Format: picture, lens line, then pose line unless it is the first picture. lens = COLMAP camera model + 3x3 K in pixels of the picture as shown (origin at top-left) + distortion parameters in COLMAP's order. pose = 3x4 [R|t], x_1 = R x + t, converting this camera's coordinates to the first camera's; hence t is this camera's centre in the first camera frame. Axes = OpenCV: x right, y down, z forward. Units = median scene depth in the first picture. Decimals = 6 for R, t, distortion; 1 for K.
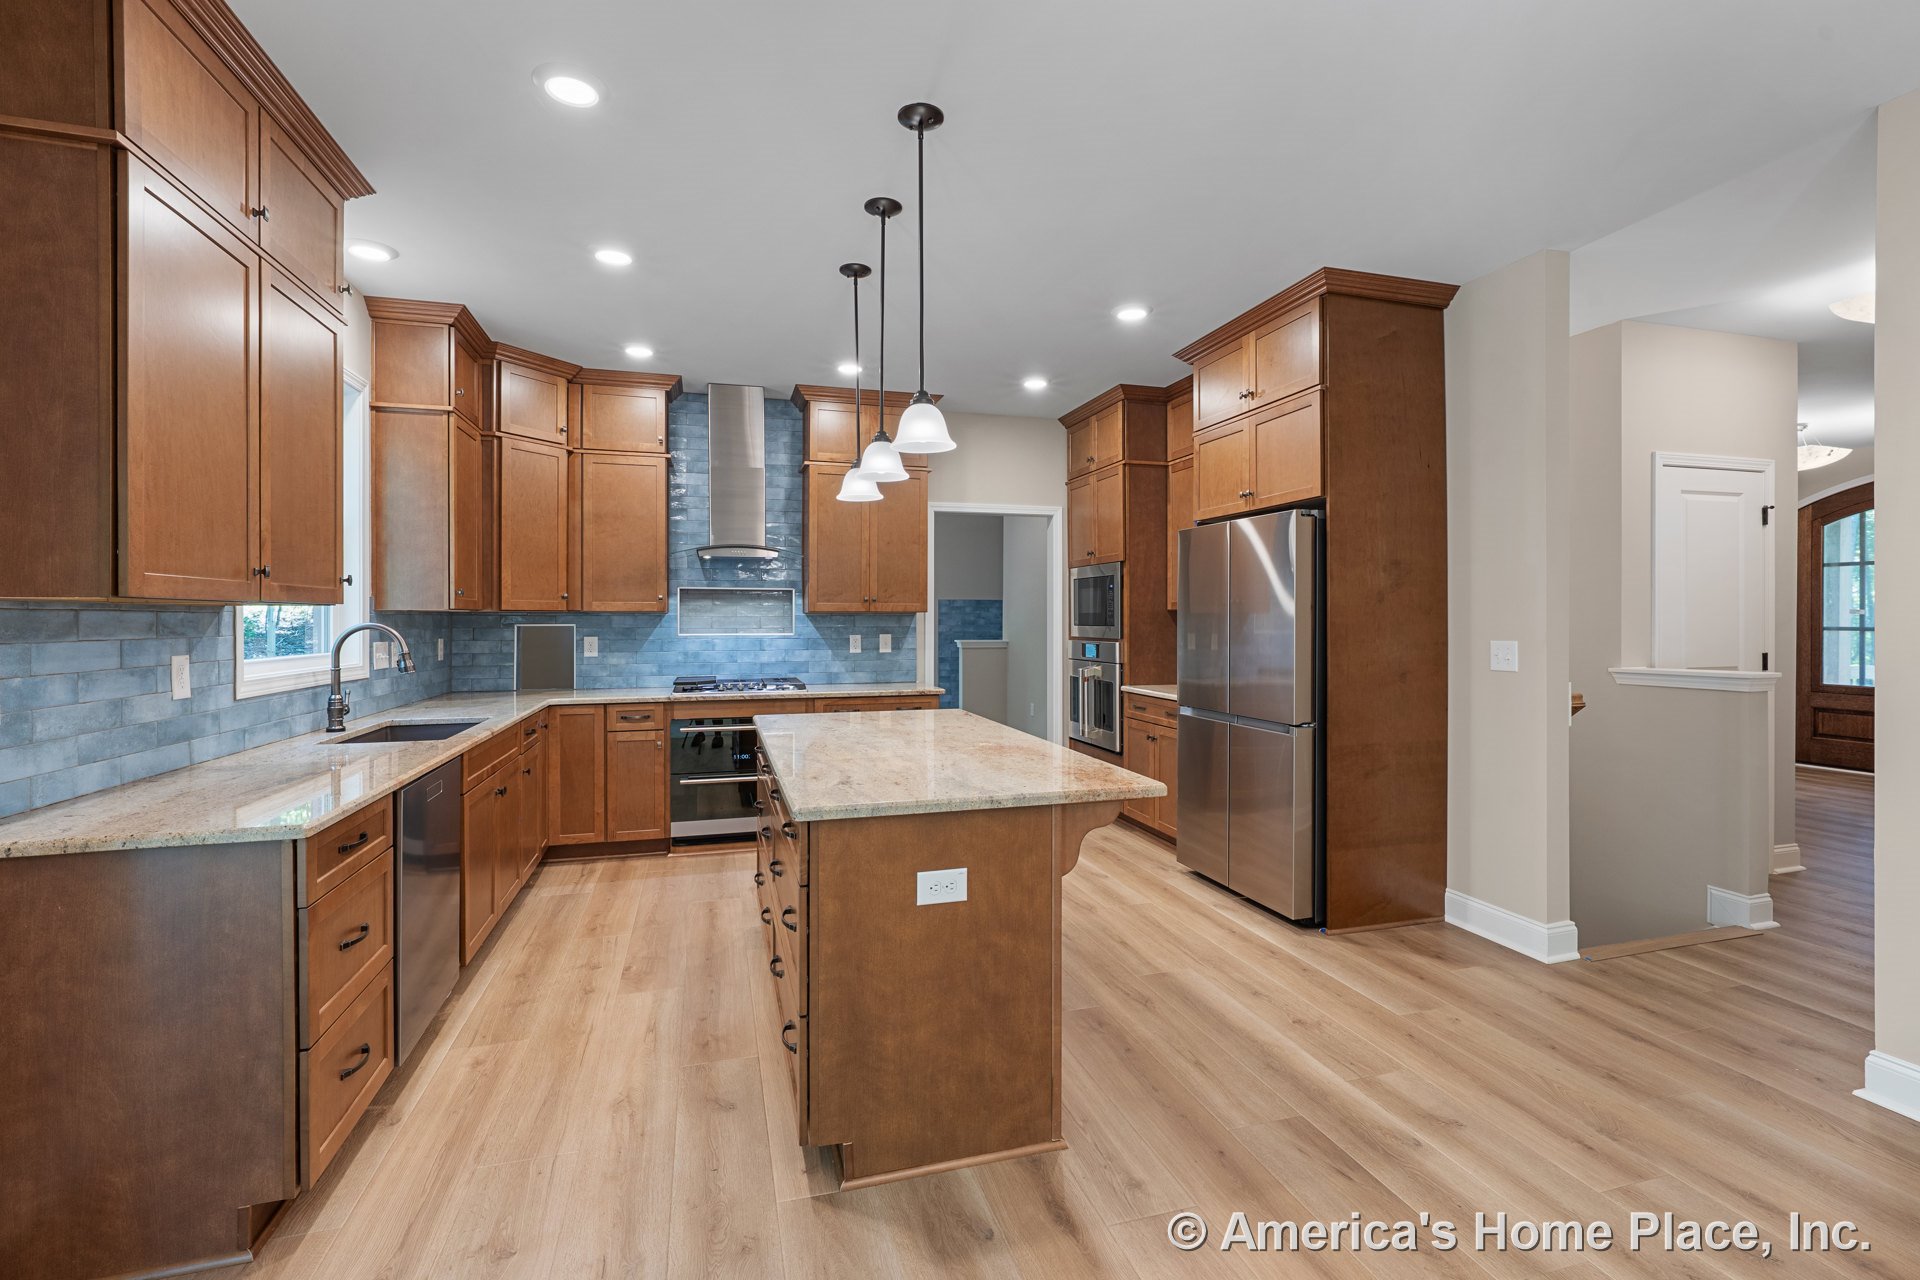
lens RADIAL K [[864.2, 0, 948.8], [0, 864.2, 632.1], [0, 0, 1]] dist [-0.002842, 0.002126]
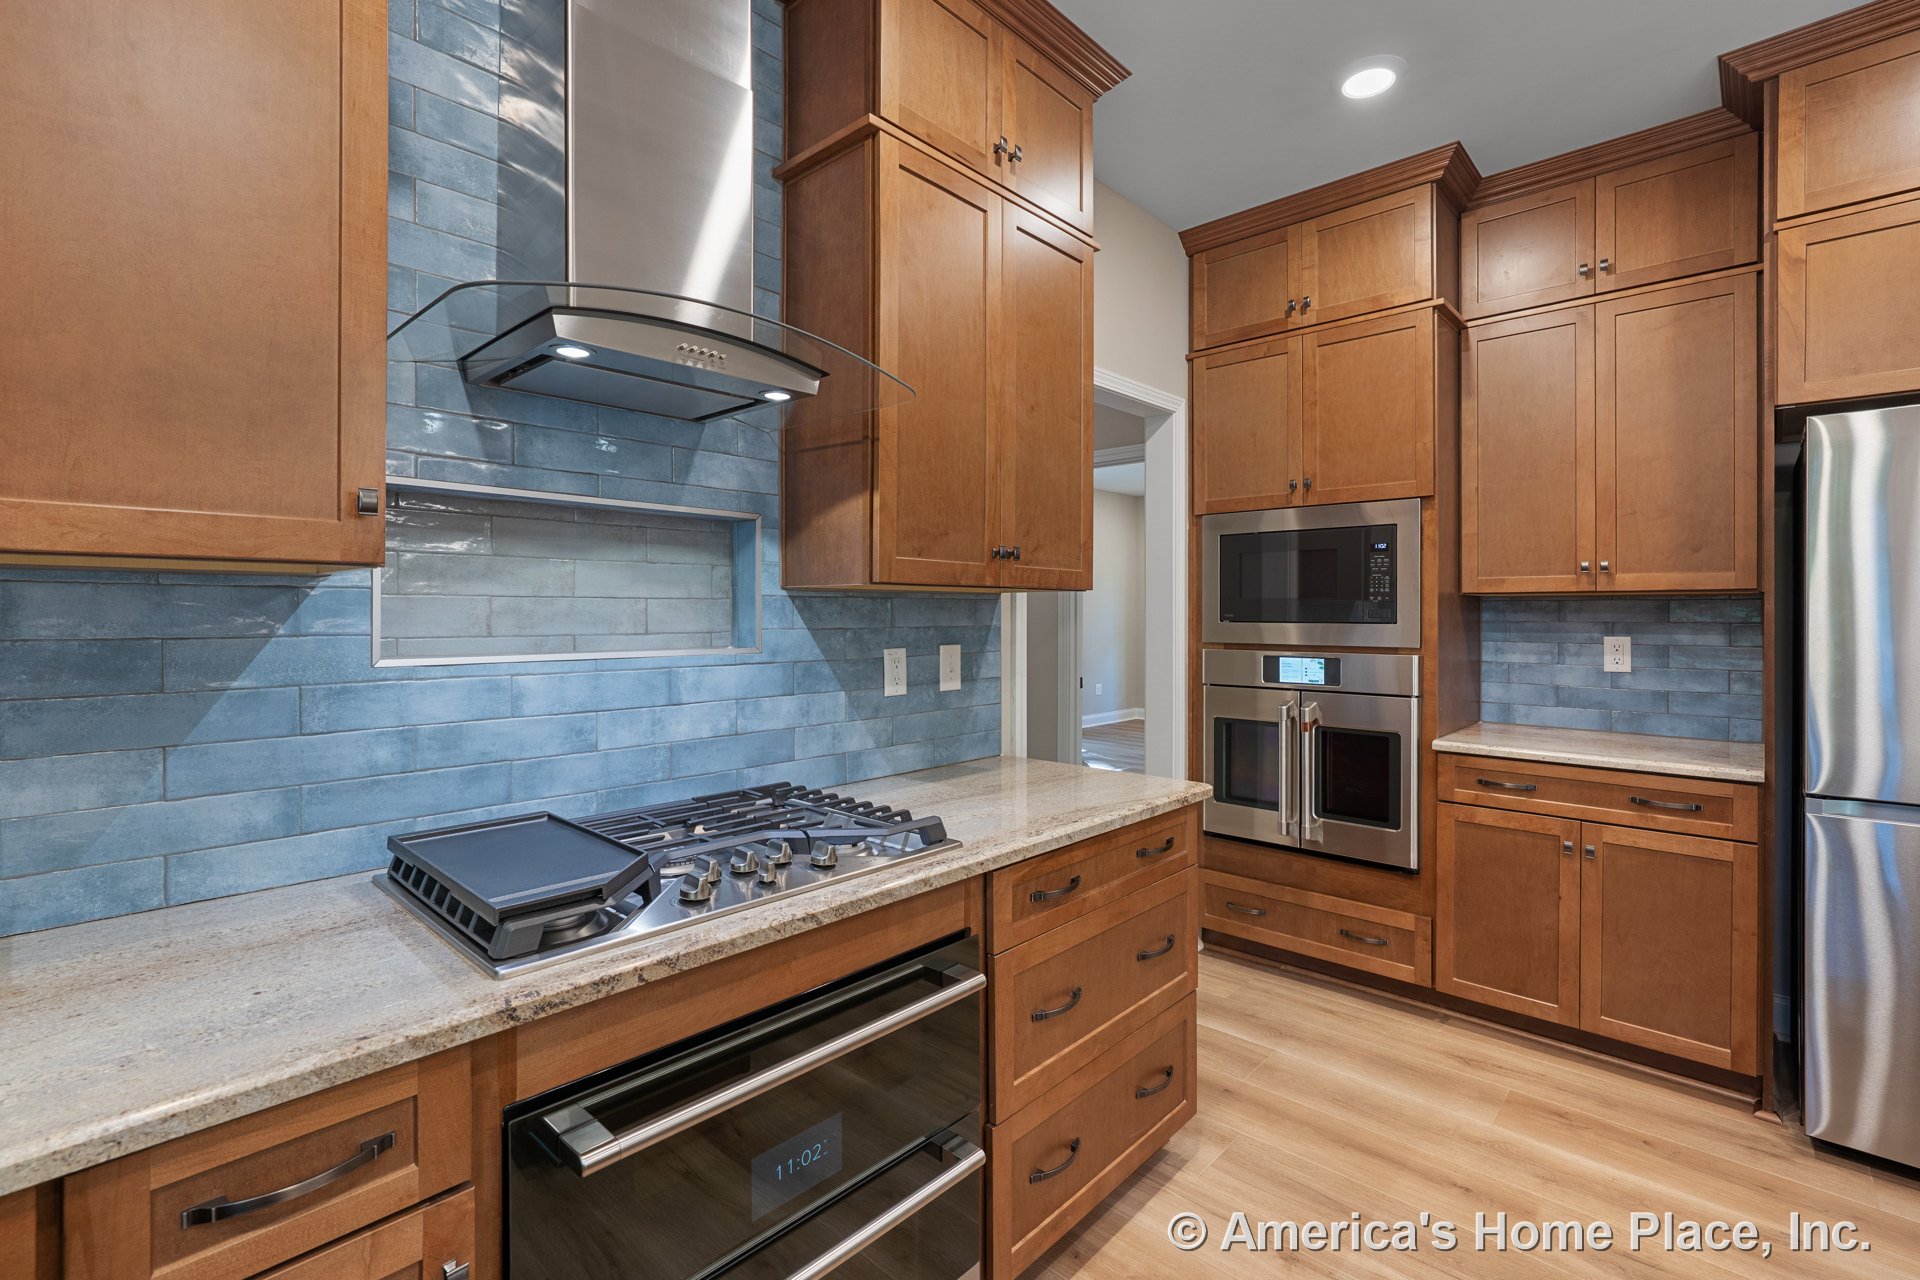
lens RADIAL K [[864.2, 0, 961.5], [0, 864.2, 623.8], [0, 0, 1]] dist [-0.002842, 0.002126]
pose [[0.856511, -0.003439, 0.516117, -0.285349], [0.004889, 0.999987, -0.001452, -0.007262], [-0.516105, 0.003767, 0.856517, 0.667522]]
